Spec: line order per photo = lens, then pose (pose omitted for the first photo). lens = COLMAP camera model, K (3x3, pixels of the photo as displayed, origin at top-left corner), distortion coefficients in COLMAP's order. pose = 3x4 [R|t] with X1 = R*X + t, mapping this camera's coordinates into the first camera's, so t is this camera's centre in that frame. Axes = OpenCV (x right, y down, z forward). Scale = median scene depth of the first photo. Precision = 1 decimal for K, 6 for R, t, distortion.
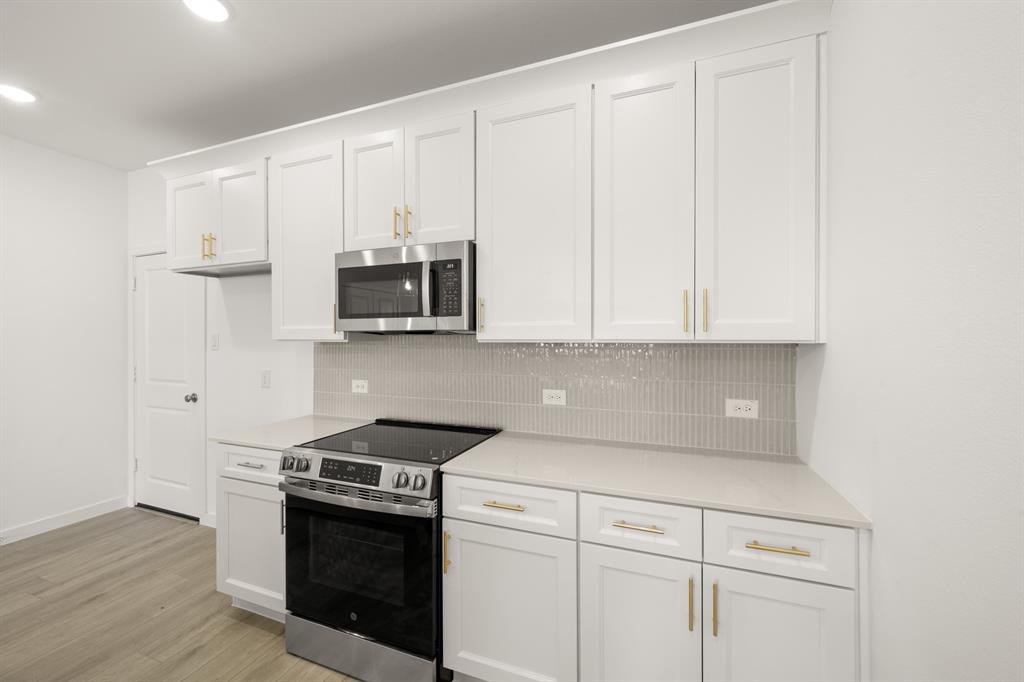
lens RADIAL K [[403.7, 0, 514.3], [0, 403.7, 337.8], [0, 0, 1]] dist [0.002222, 0.000212]
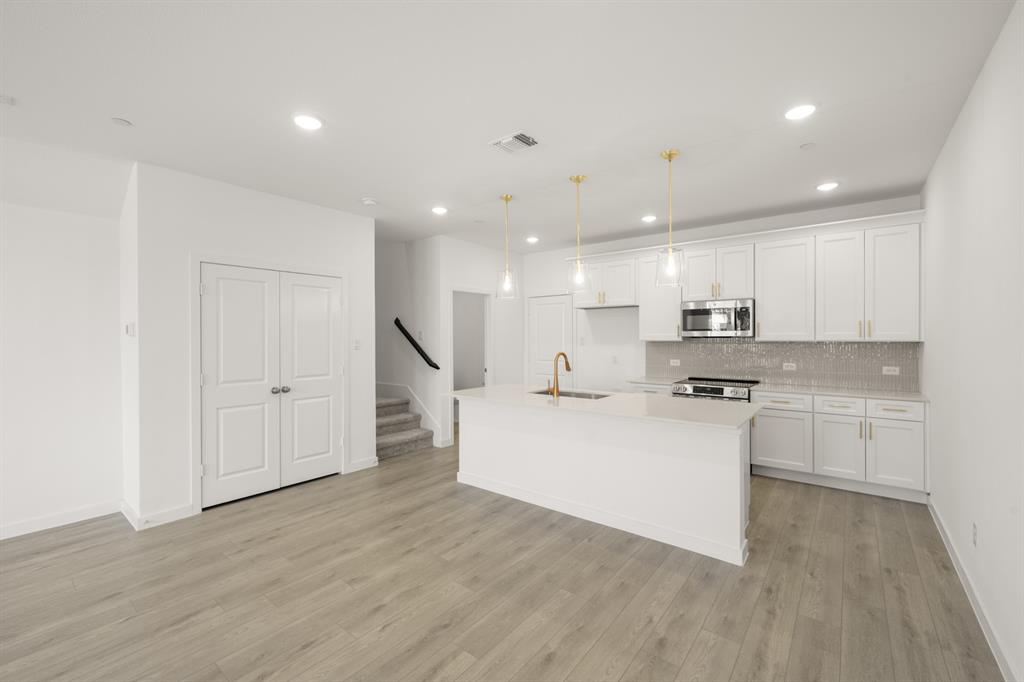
lens RADIAL K [[426.5, 0, 514.0], [0, 426.5, 338.2], [0, 0, 1]] dist [-0.000122, -0.000038]
pose [[0.952657, -0.003730, -0.304025, -0.702370], [0.005597, 0.999970, 0.005269, -0.029475], [0.303996, -0.006722, 0.952650, -1.867773]]
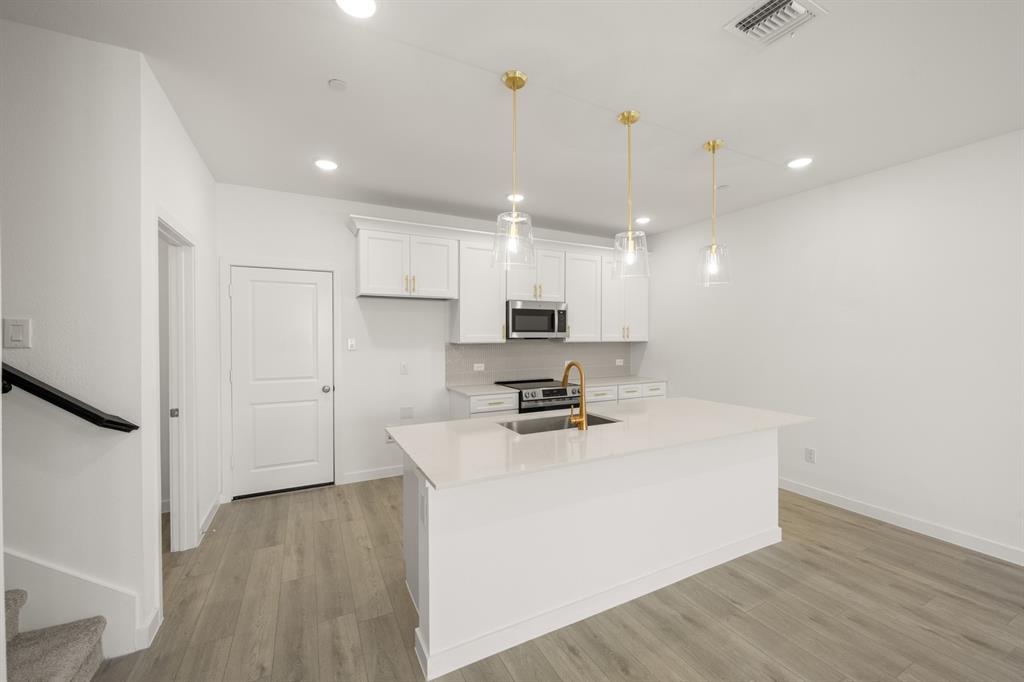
lens RADIAL K [[403.7, 0, 514.3], [0, 403.7, 337.8], [0, 0, 1]] dist [0.002222, 0.000212]
pose [[0.668261, -0.003813, 0.743917, -2.293956], [0.000398, 0.999989, 0.004768, -0.031528], [-0.743926, -0.002890, 0.668255, -0.491503]]
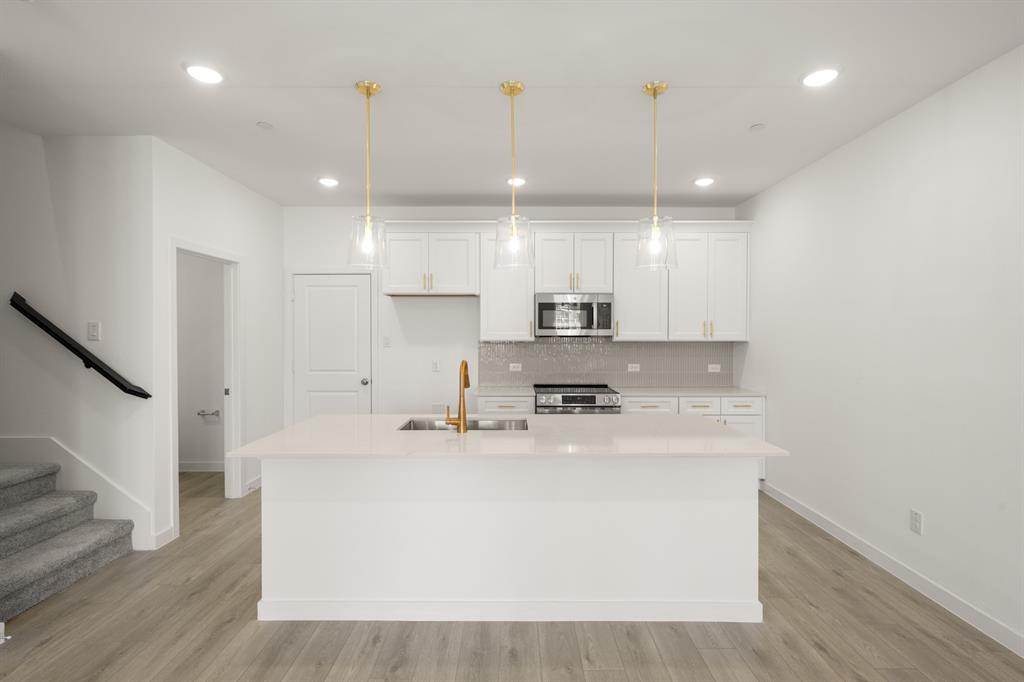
lens RADIAL K [[476.2, 0, 514.1], [0, 476.2, 337.5], [0, 0, 1]] dist [0.001201, 0.000425]
pose [[0.935772, -0.001822, 0.352601, -1.522668], [-0.001150, 0.999966, 0.008218, -0.030131], [-0.352604, -0.008096, 0.935738, -1.211420]]
